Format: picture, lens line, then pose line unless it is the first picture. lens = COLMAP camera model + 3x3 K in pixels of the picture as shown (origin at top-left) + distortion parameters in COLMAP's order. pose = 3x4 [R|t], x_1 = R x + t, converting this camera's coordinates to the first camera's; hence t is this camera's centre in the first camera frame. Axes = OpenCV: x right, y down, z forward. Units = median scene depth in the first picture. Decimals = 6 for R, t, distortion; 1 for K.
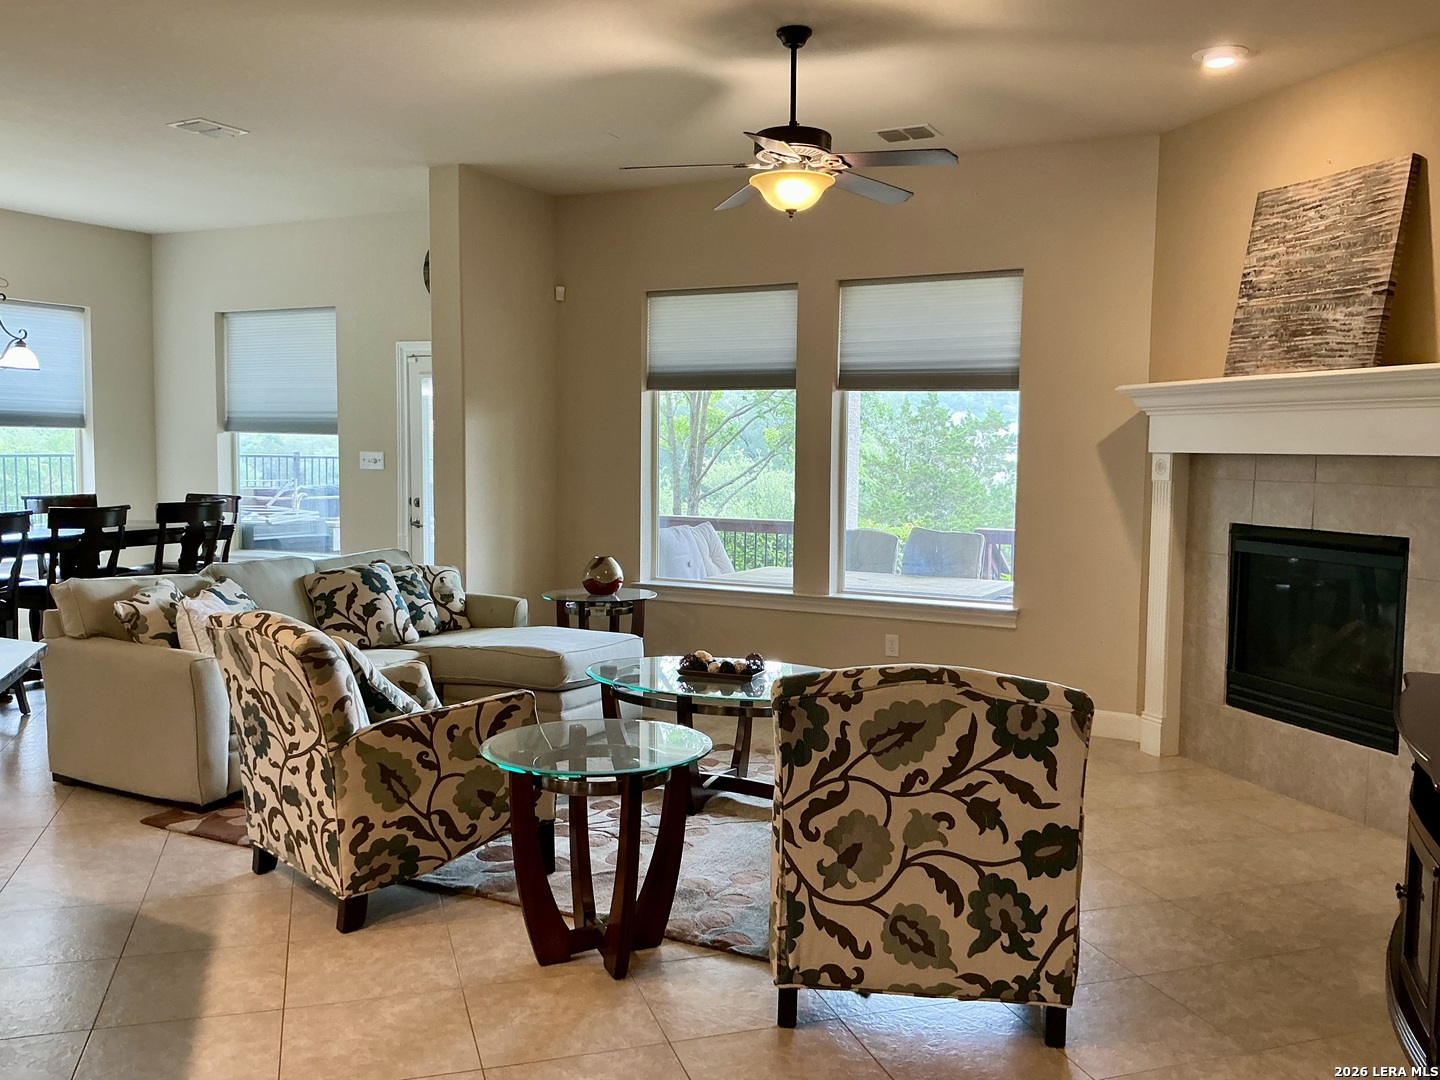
lens RADIAL K [[1204.1, 0, 729.7], [0, 1204.1, 536.2], [0, 0, 1]] dist [0.103671, -0.231618]
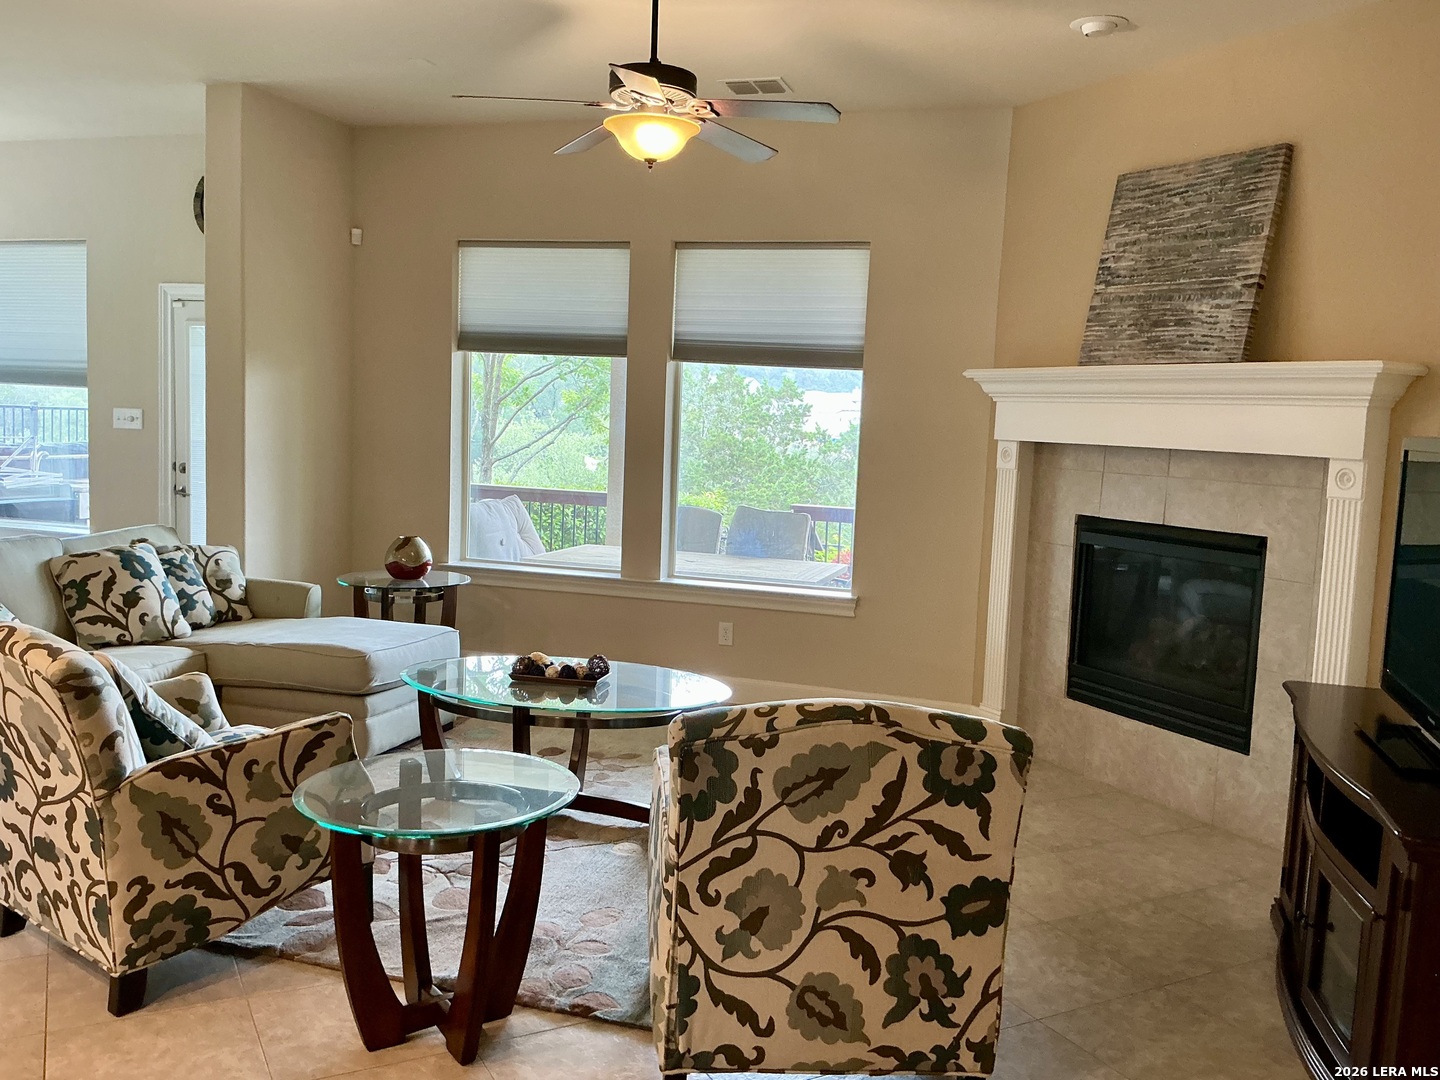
lens RADIAL K [[1204.1, 0, 729.6], [0, 1204.1, 536.2], [0, 0, 1]] dist [0.103671, -0.231618]
pose [[0.983444, 0.011358, 0.180859, -0.050025], [-0.017219, 0.999375, 0.030873, -0.022776], [-0.180395, -0.033476, 0.983024, 0.109079]]
